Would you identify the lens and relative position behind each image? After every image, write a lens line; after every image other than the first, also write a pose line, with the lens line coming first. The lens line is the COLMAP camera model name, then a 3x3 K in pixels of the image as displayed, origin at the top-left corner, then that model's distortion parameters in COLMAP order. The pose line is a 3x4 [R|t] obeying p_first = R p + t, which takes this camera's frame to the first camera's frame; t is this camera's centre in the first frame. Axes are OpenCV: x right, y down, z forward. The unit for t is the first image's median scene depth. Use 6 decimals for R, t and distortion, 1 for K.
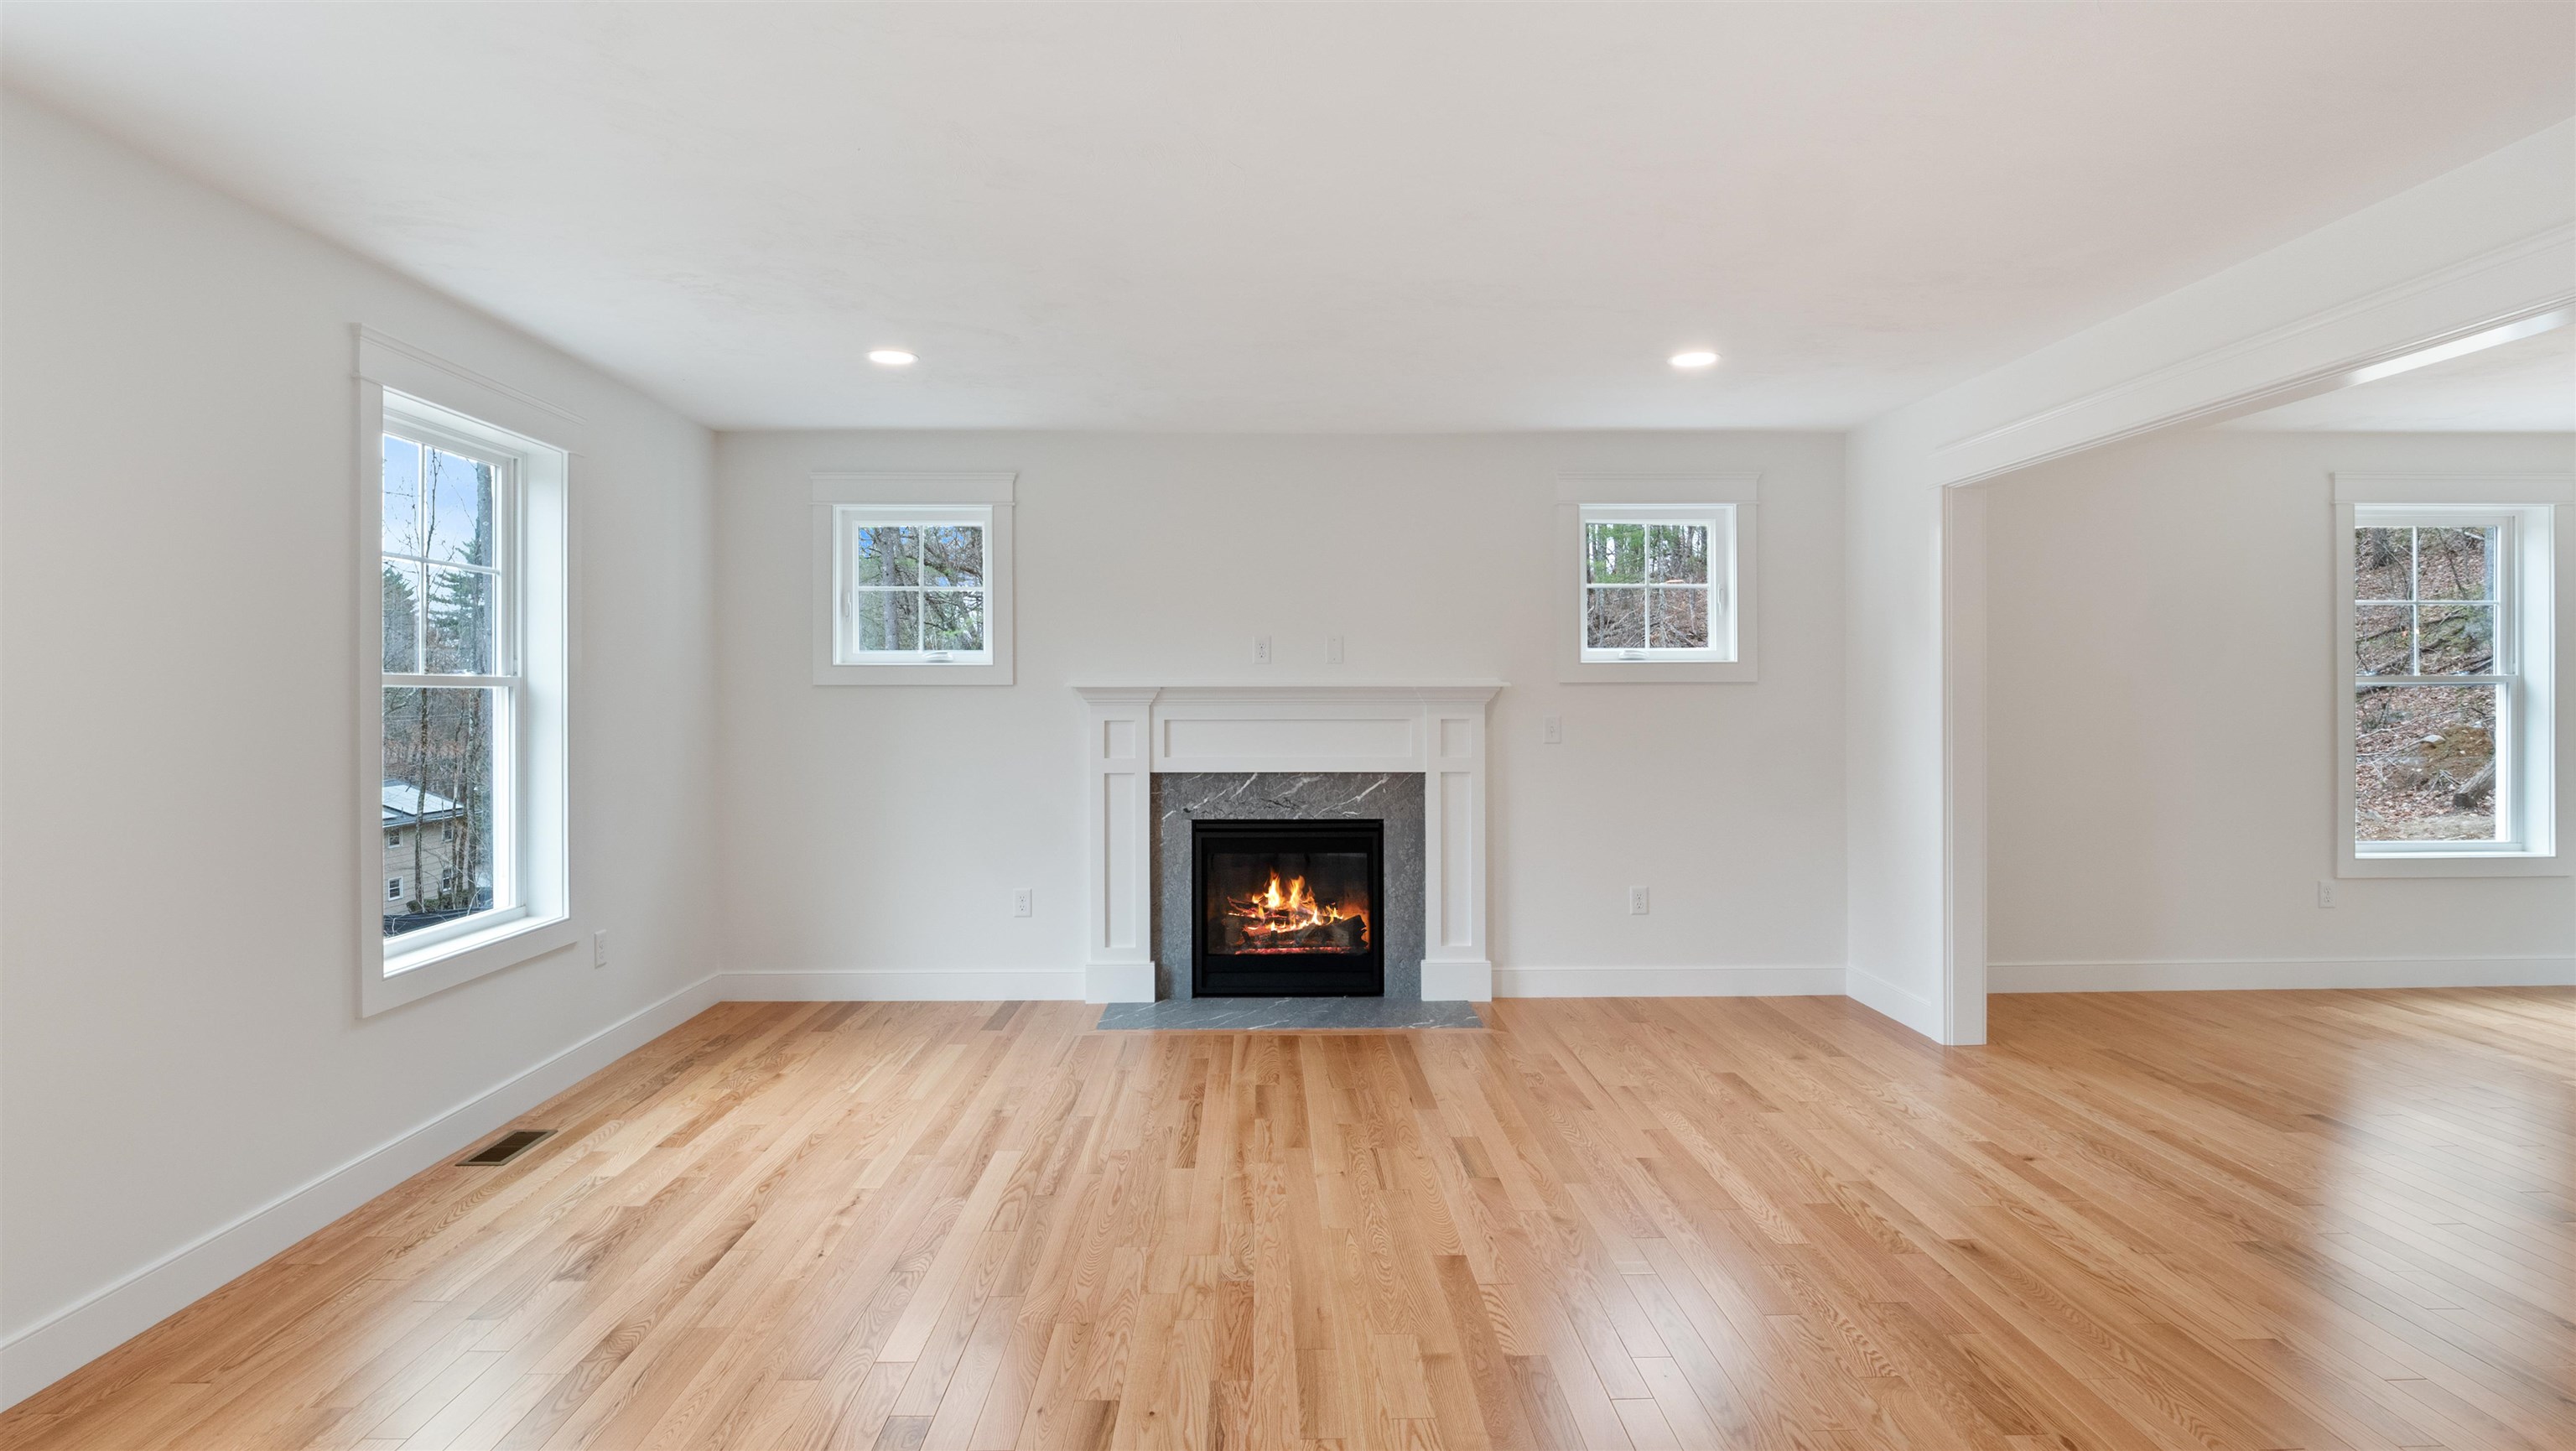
lens RADIAL K [[1273.3, 0, 1280.1], [0, 1273.3, 711.7], [0, 0, 1]] dist [-0.005117, -0.006999]
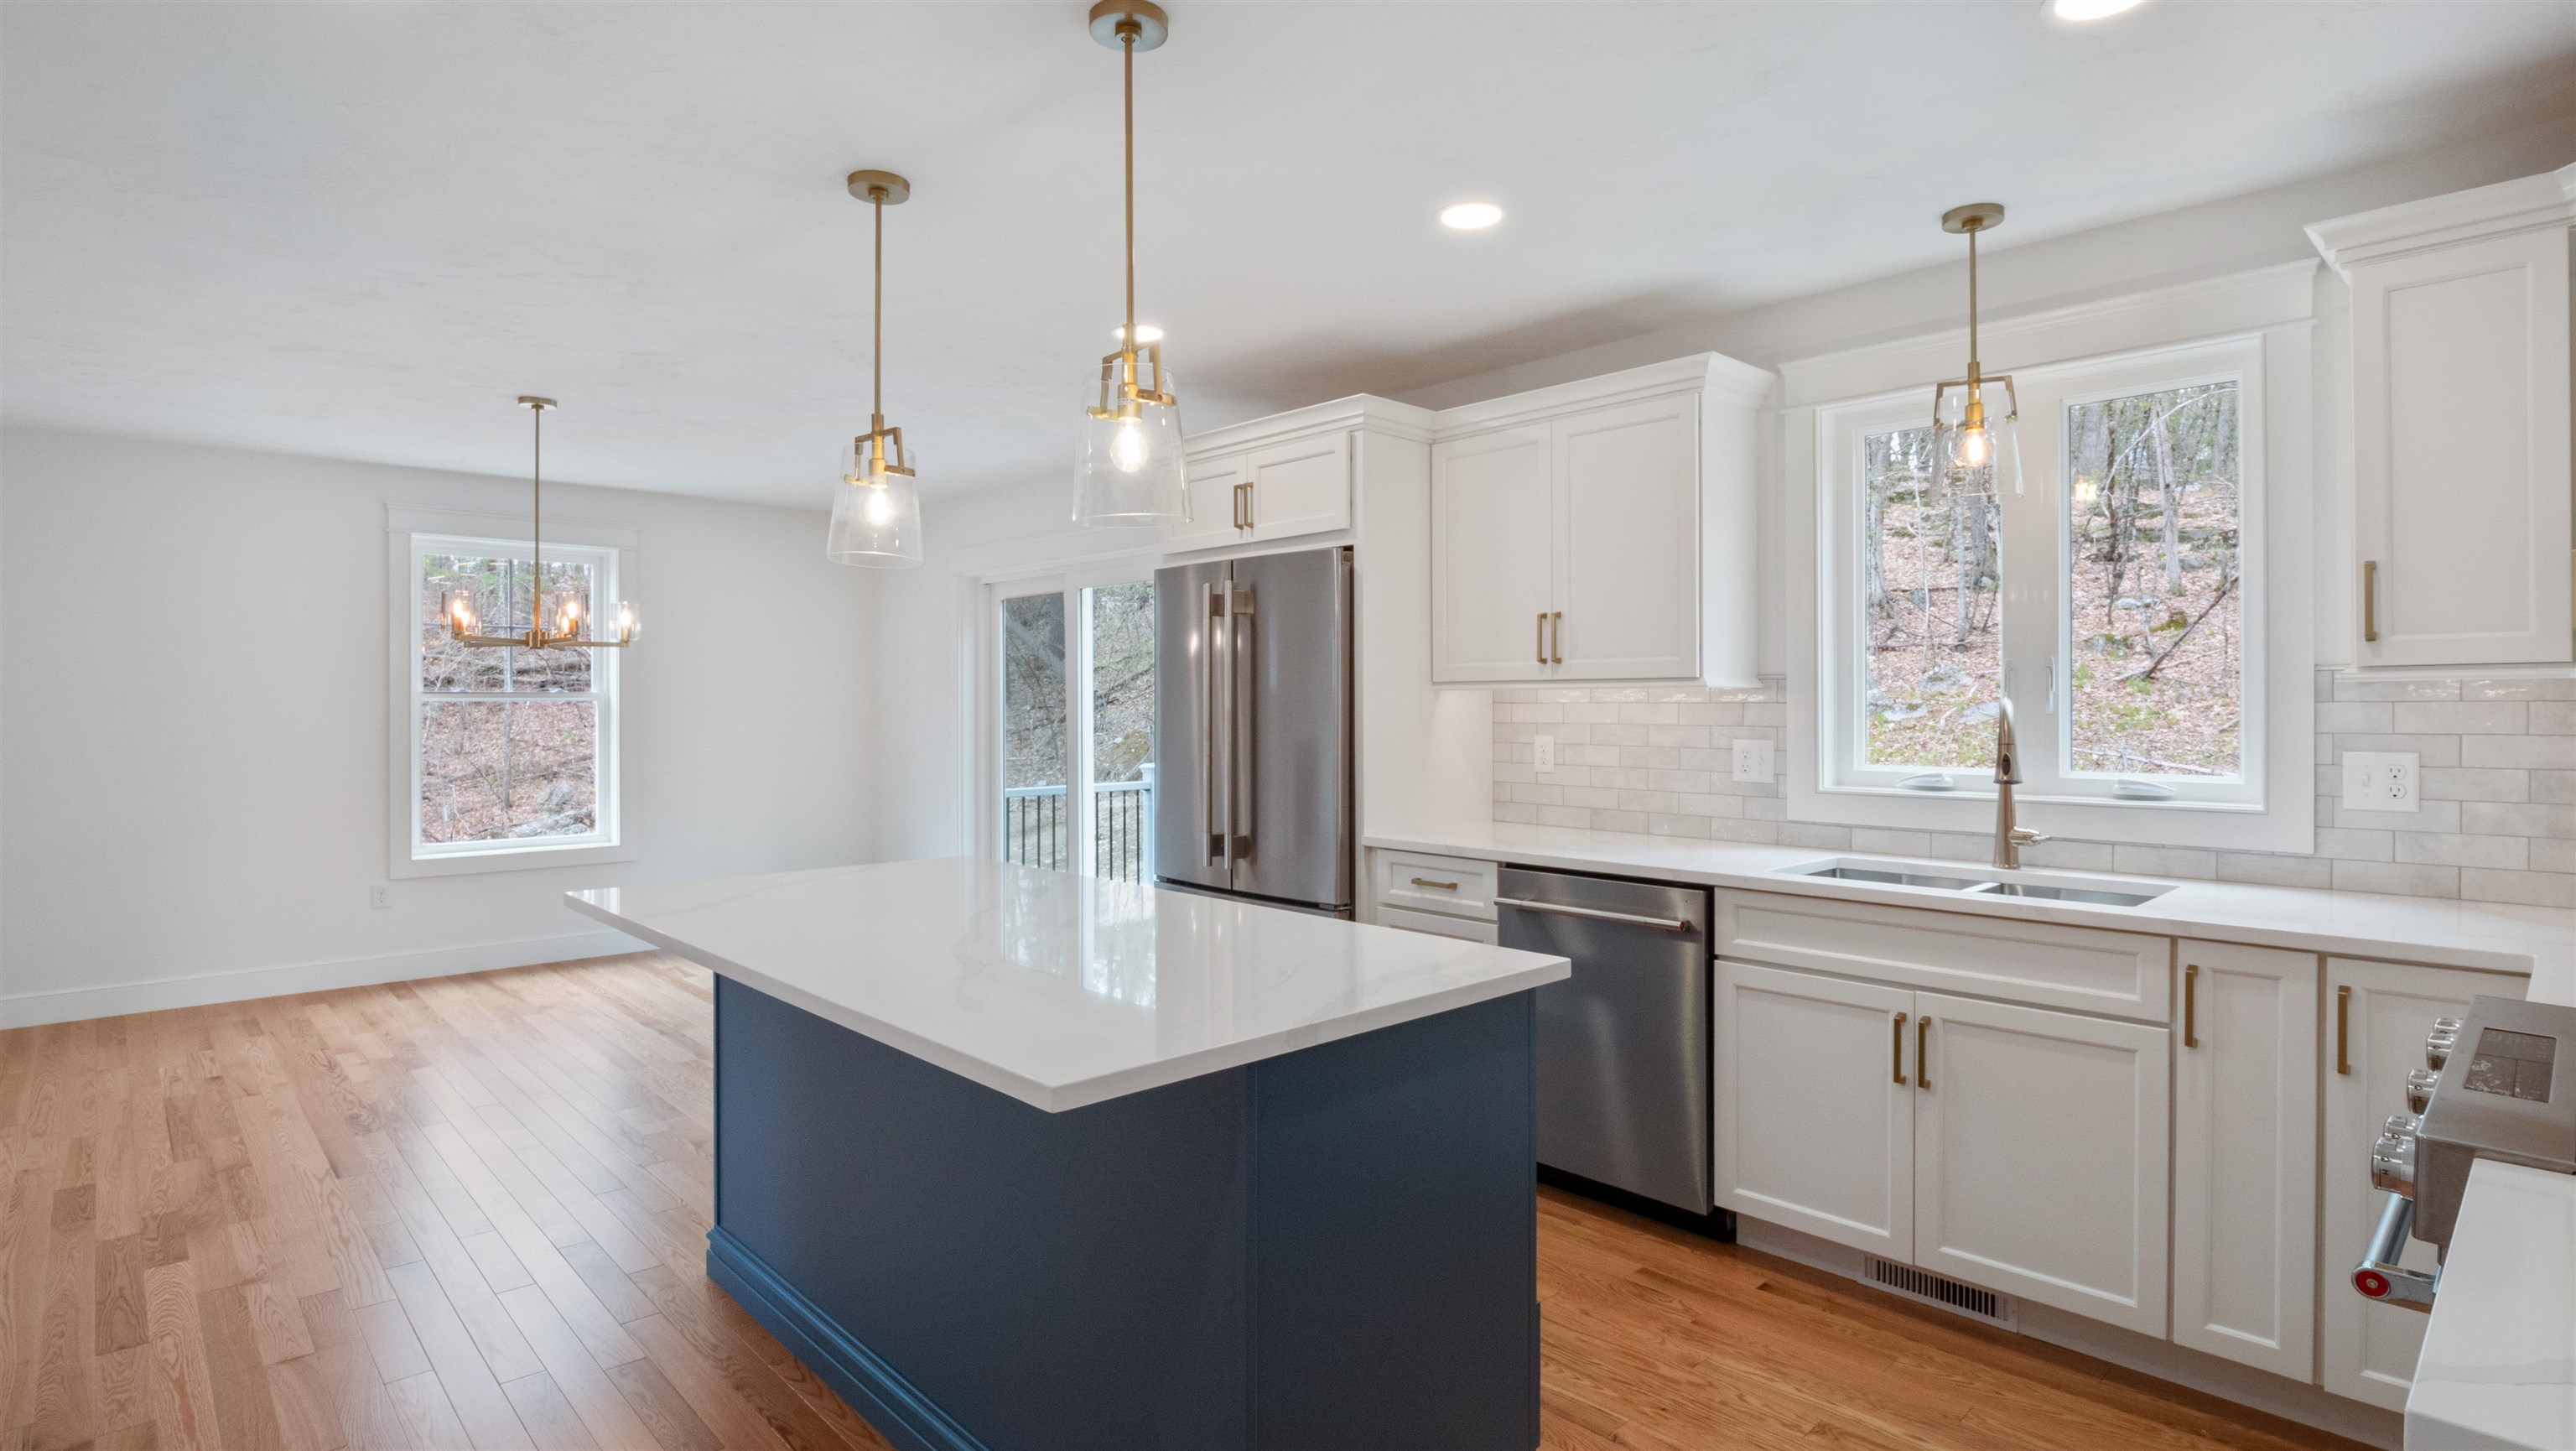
lens RADIAL K [[1273.3, 0, 1271.4], [0, 1273.3, 714.0], [0, 0, 1]] dist [-0.005117, -0.006999]
pose [[0.743597, -0.004871, 0.668611, 0.711756], [0.010636, 0.999933, -0.004544, 0.004068], [-0.668544, 0.010491, 0.743599, -0.322404]]
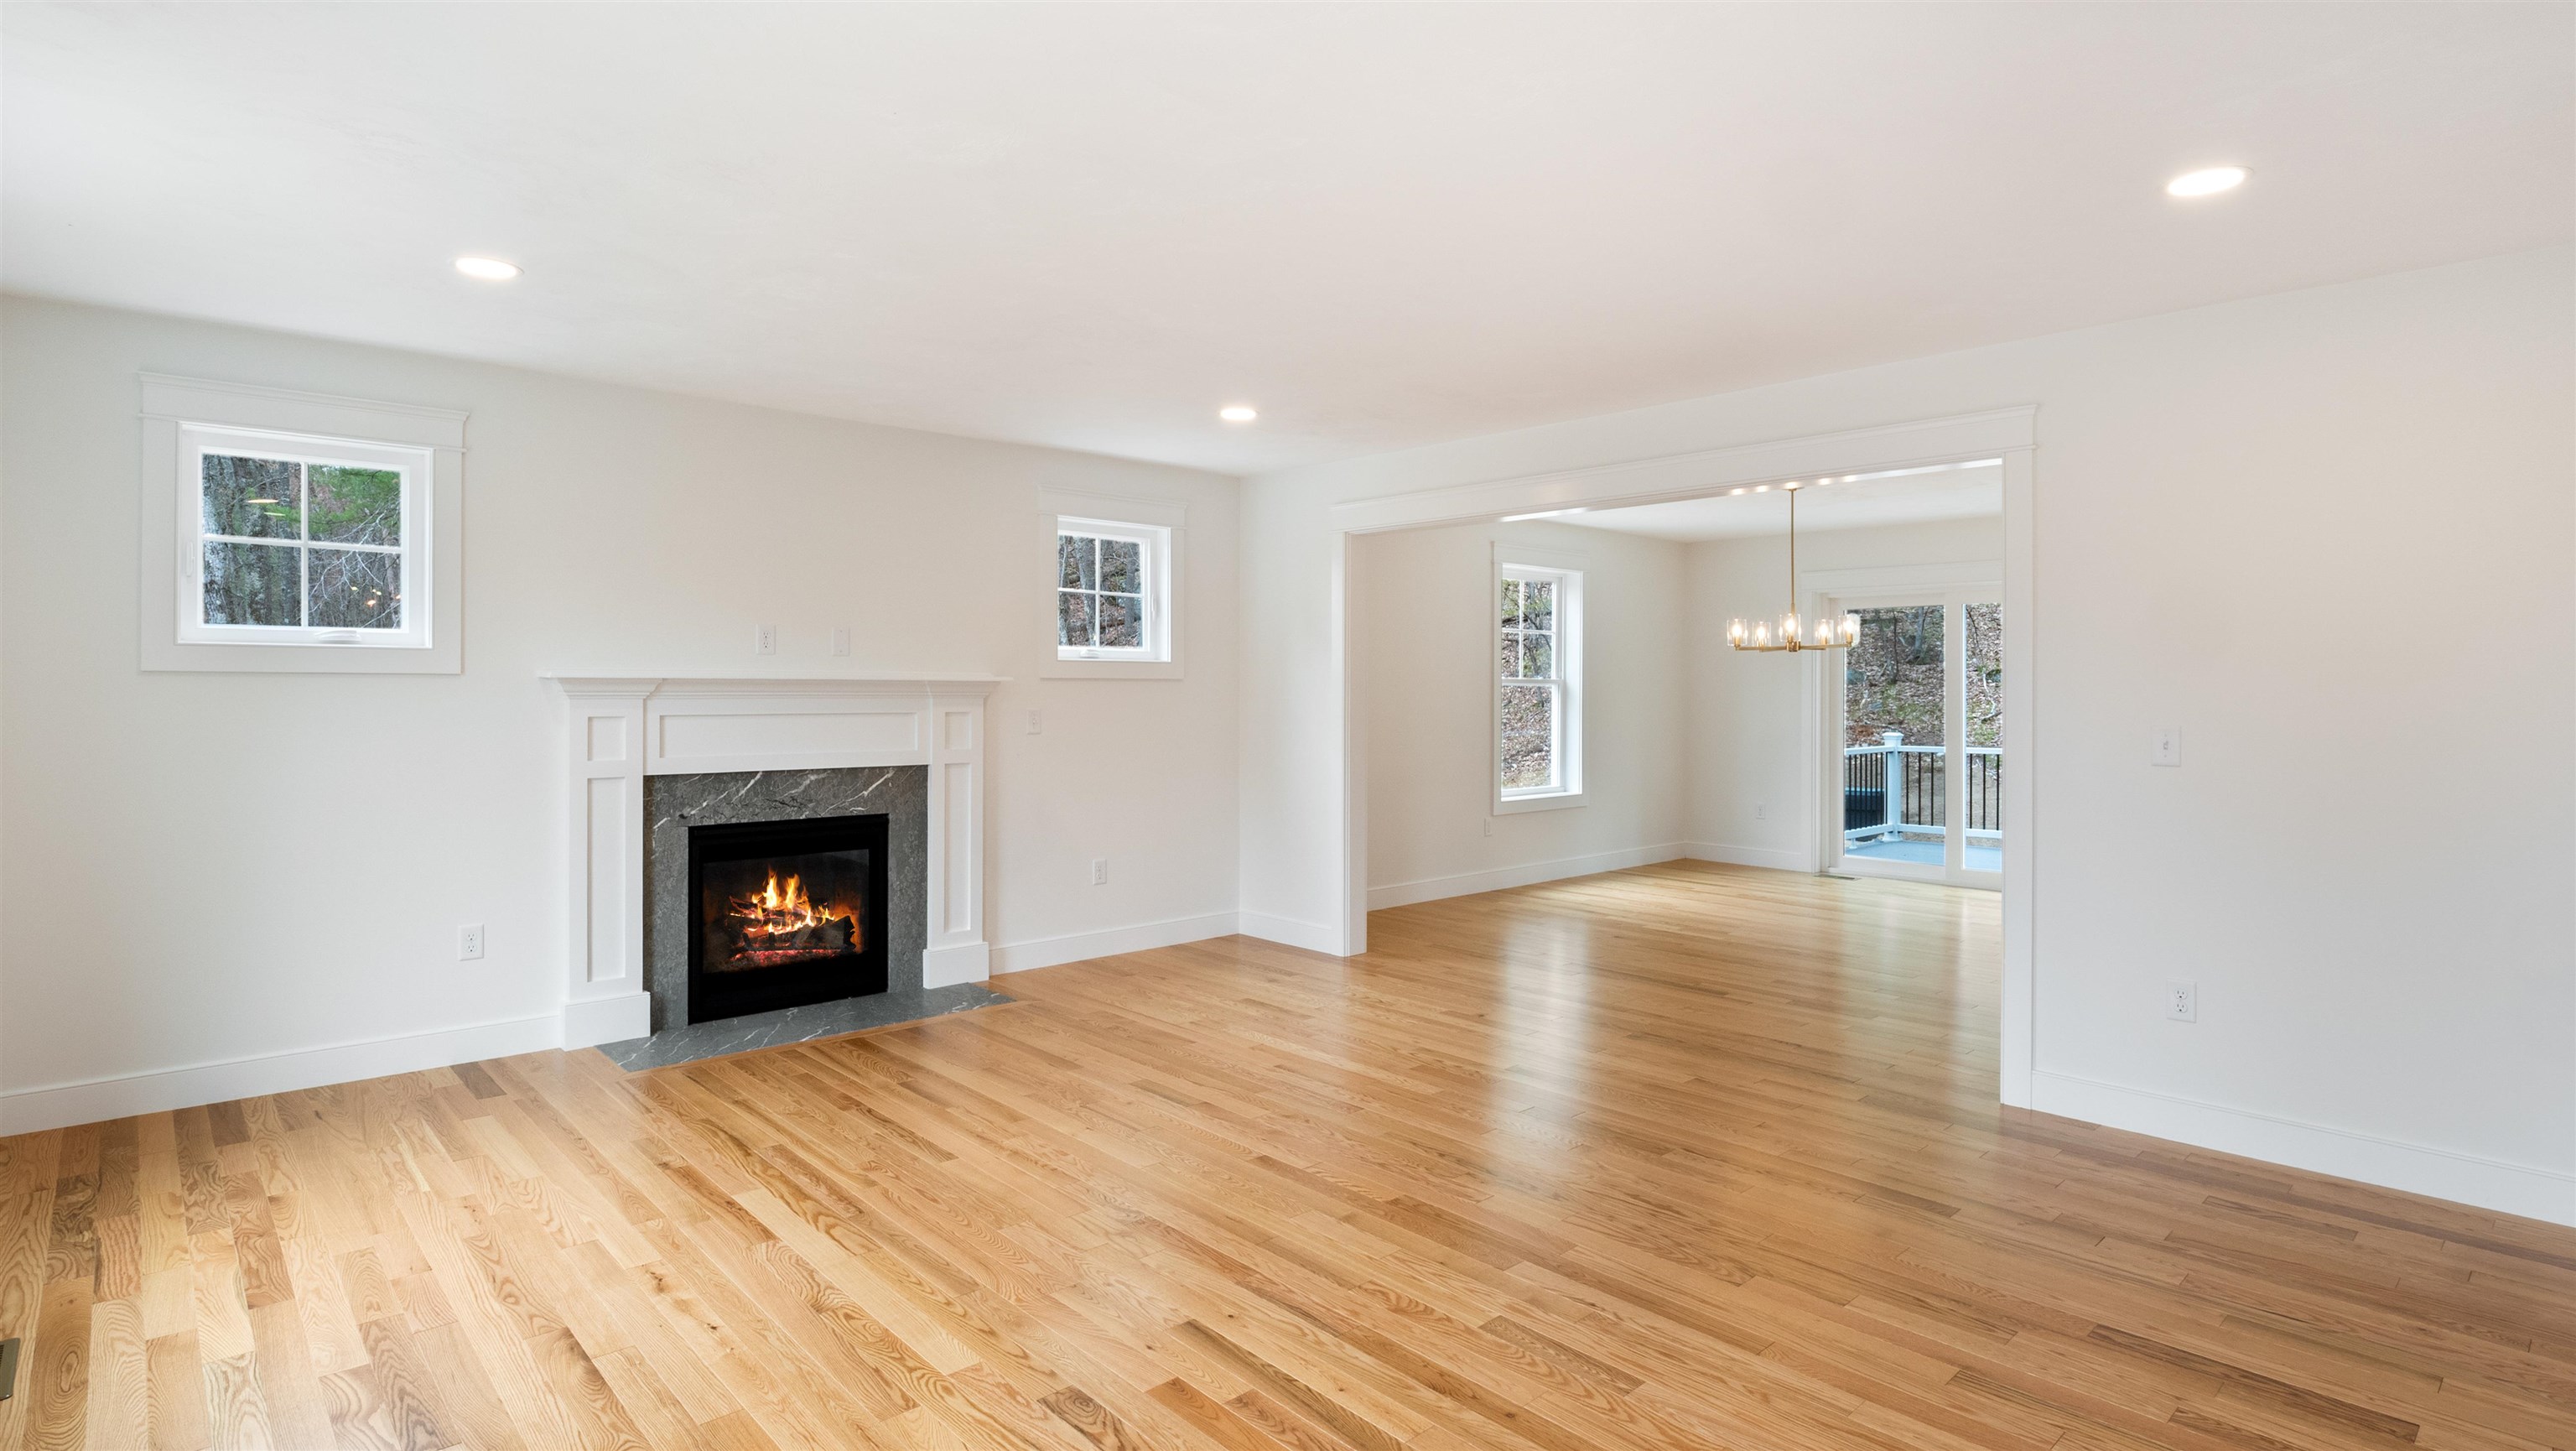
lens RADIAL K [[1273.3, 0, 1274.8], [0, 1273.3, 722.0], [0, 0, 1]] dist [-0.005117, -0.006999]
pose [[0.751620, -0.012936, 0.659469, -0.359191], [0.003703, 0.999875, 0.015393, -0.001638], [-0.659585, -0.009127, 0.751574, 0.049700]]
